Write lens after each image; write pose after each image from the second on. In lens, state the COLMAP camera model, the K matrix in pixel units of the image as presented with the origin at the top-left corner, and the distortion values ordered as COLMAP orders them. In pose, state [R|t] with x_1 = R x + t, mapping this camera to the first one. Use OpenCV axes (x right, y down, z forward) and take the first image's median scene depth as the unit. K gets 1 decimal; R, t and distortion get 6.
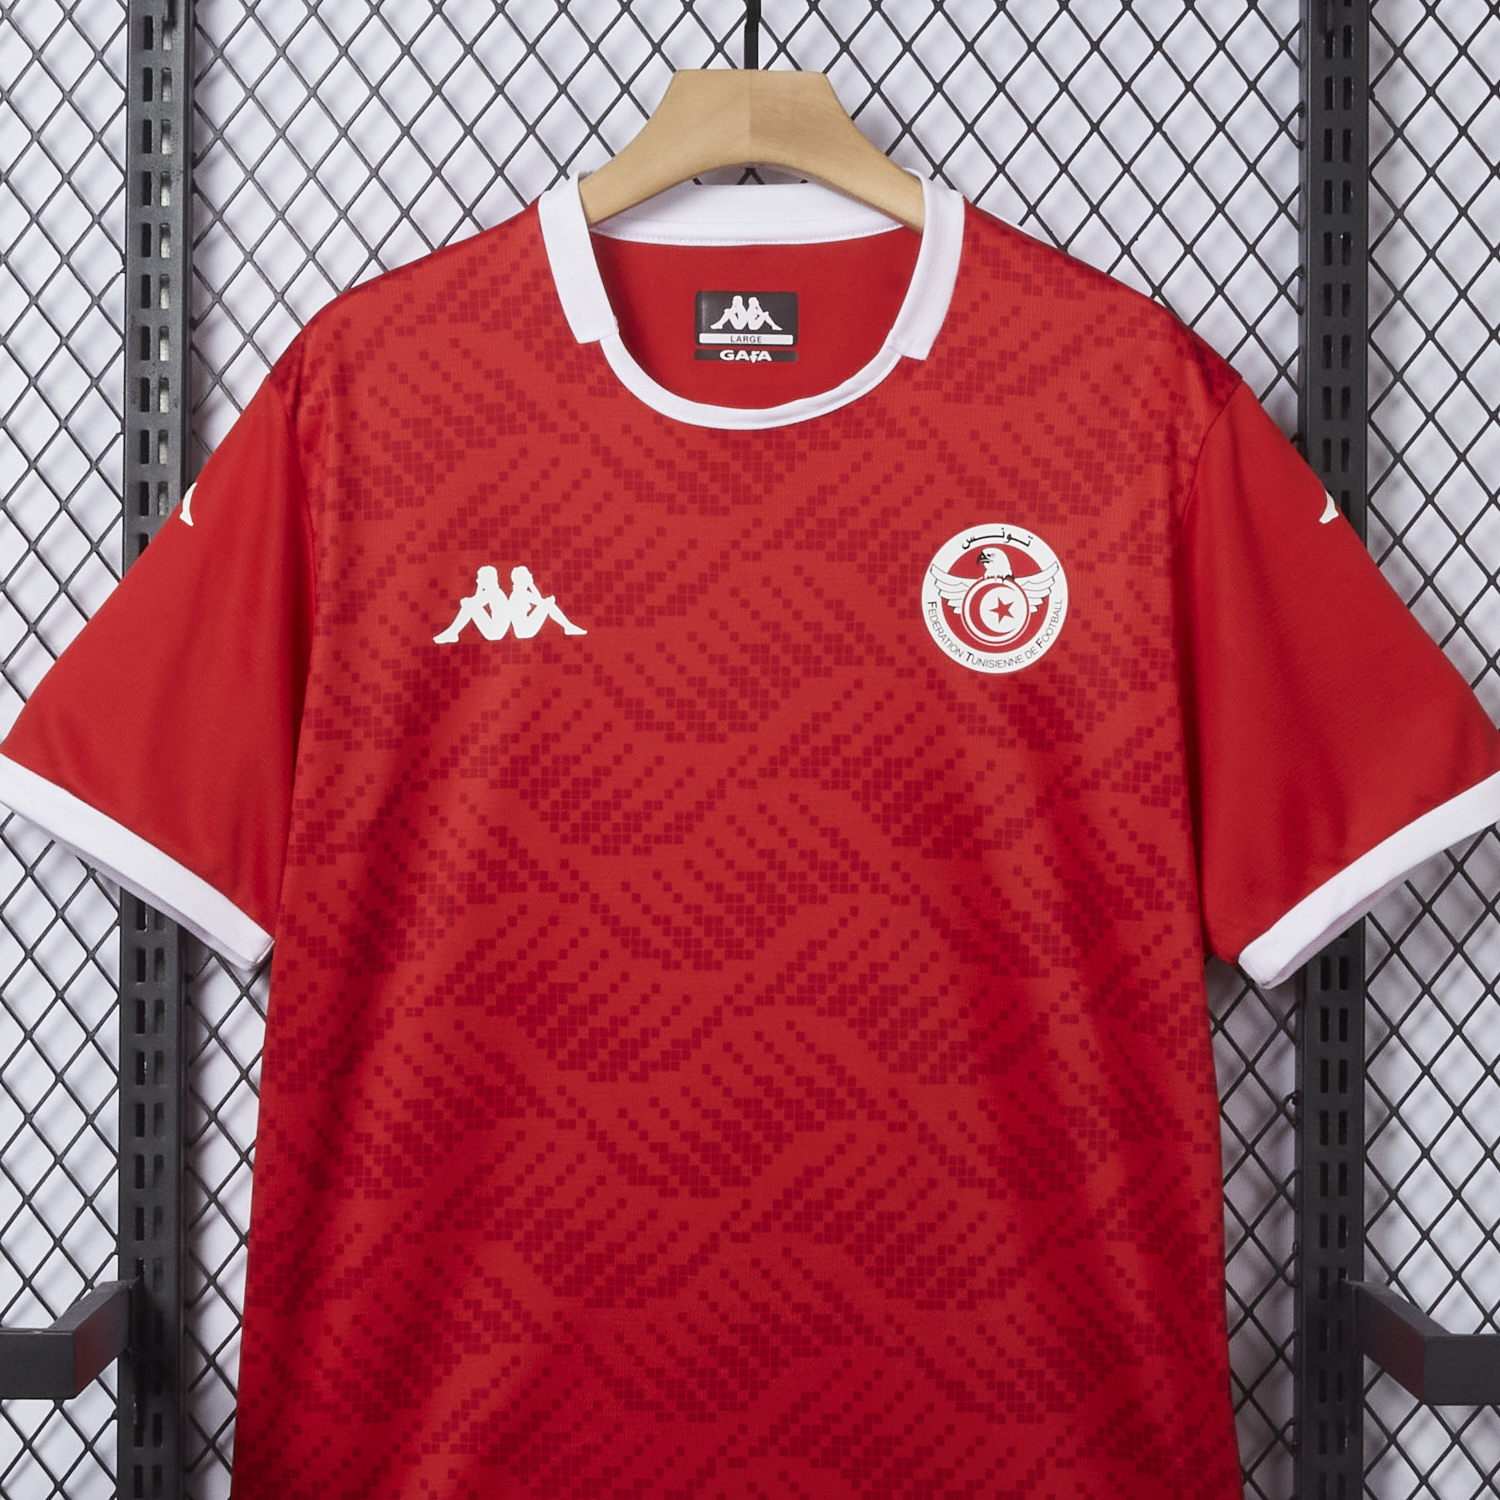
lens RADIAL K [[4752.2, 0, 750.0], [0, 4752.2, 750.0], [0, 0, 1]] dist [-0.118494, -0.431275]
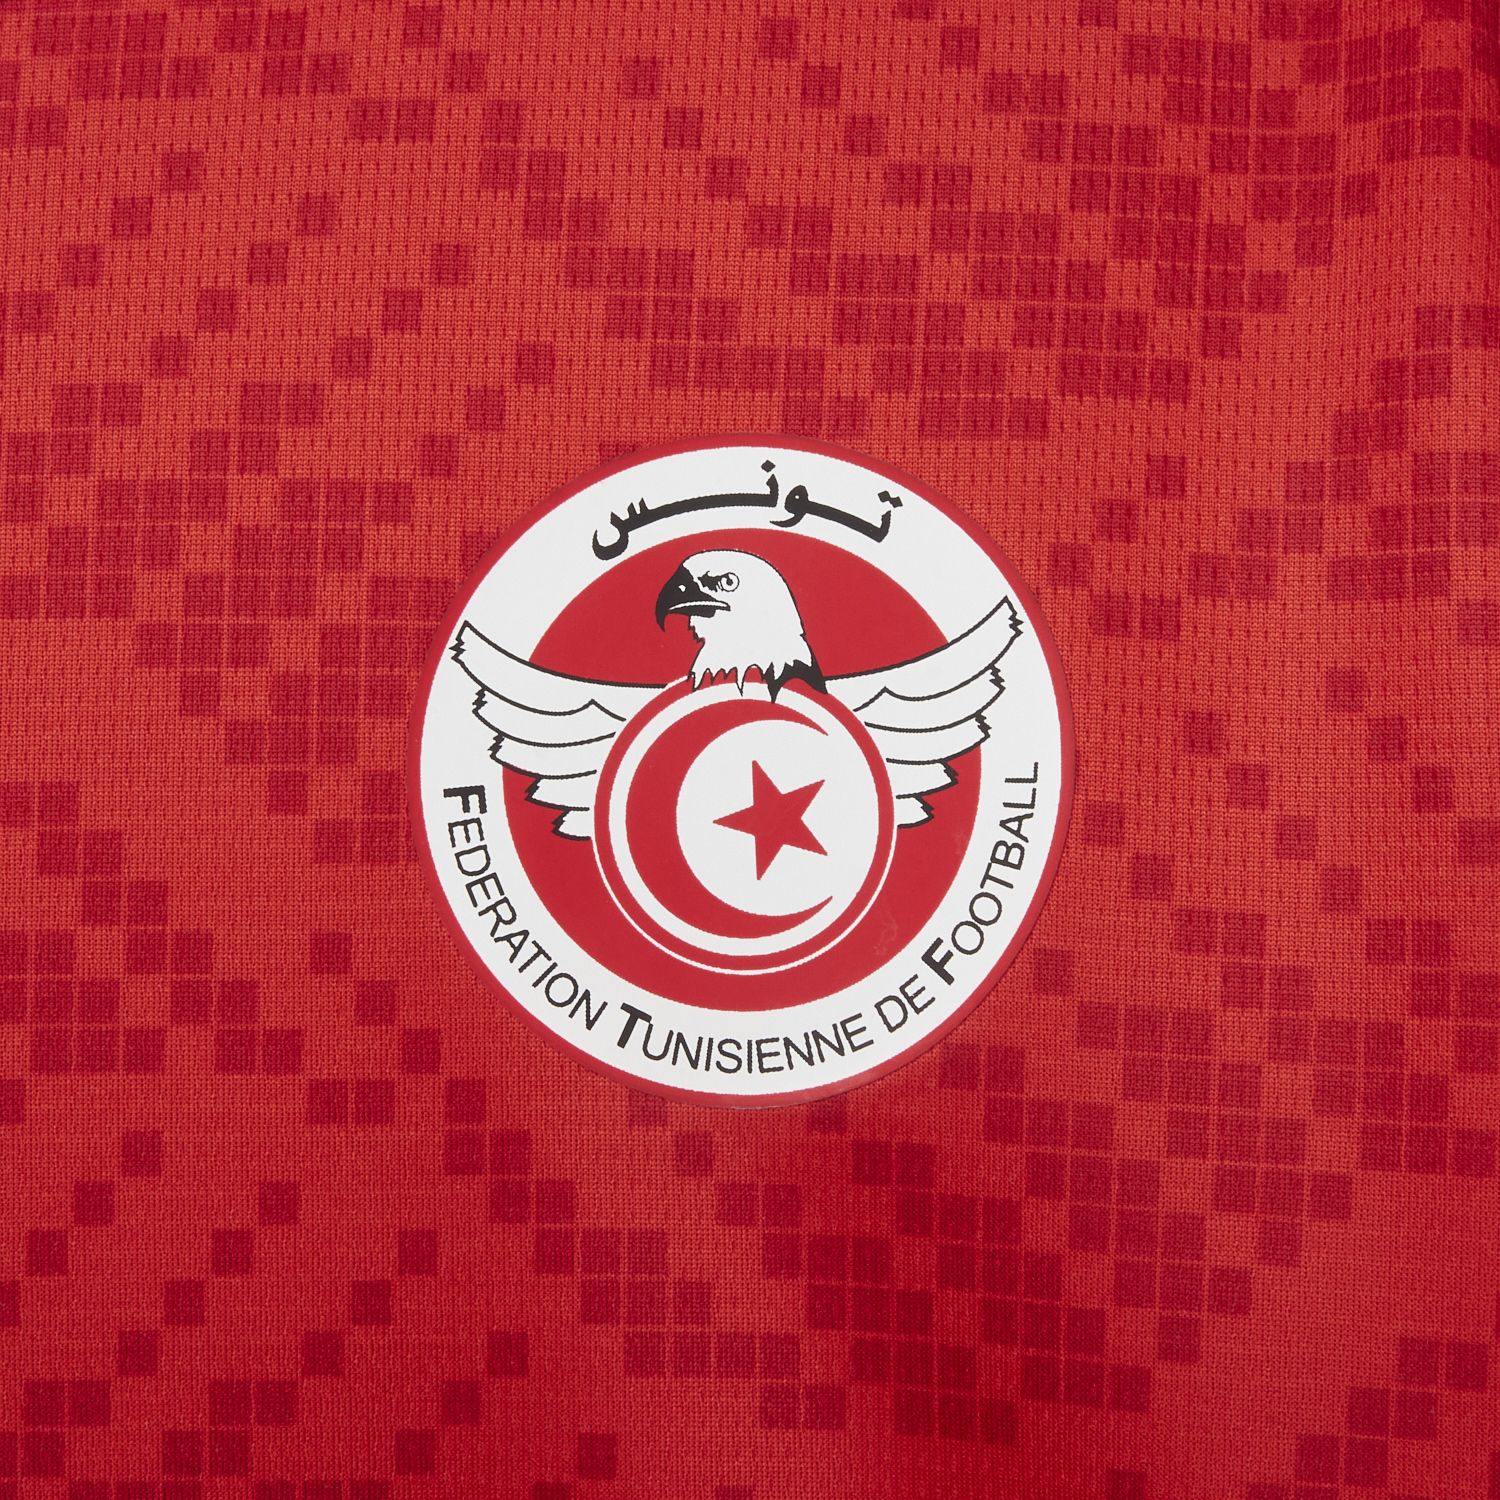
lens RADIAL K [[4752.2, 0, 750.0], [0, 4752.2, 750.0], [0, 0, 1]] dist [-0.118494, -0.431275]
pose [[0.998647, -0.013977, 0.050083, 0.040698], [0.017437, 0.997441, -0.069340, -0.016984], [-0.048986, 0.070120, 0.996335, 0.773315]]
